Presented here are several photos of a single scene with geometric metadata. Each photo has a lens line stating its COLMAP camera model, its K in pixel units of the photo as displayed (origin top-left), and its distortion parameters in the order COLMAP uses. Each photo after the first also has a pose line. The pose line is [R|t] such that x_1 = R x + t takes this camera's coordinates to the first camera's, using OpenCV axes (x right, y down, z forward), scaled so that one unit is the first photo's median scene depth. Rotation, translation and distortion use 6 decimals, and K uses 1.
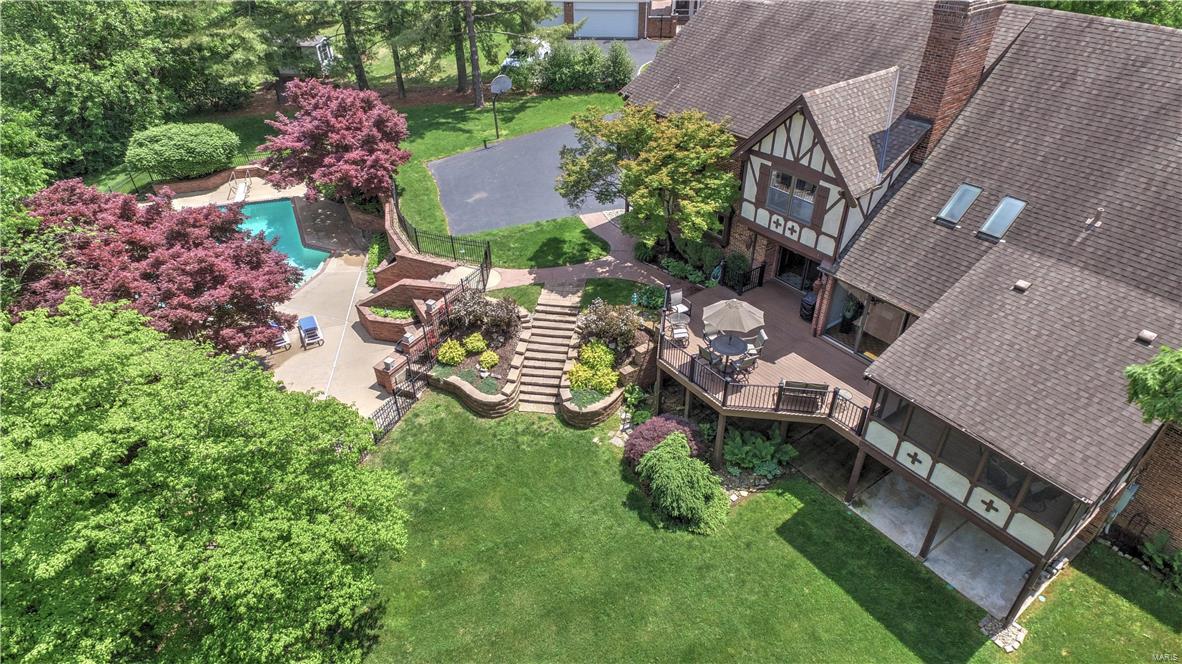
lens RADIAL K [[667.9, 0, 591.0], [0, 667.9, 332.0], [0, 0, 1]] dist [0.143357, -0.098374]
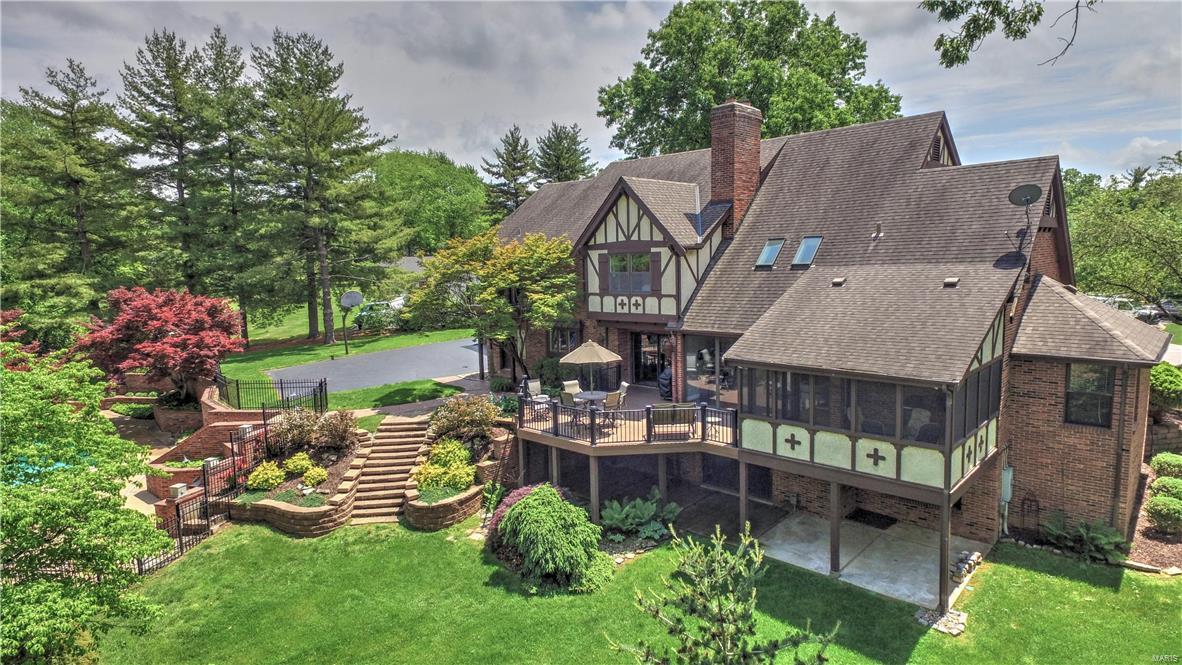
lens RADIAL K [[667.9, 0, 591.0], [0, 667.9, 332.5], [0, 0, 1]] dist [0.143357, -0.098374]
pose [[0.978173, -0.040743, 0.203757, 0.017399], [0.132055, 0.878990, -0.458190, 0.349953], [-0.160432, 0.475097, 0.865185, 0.143242]]
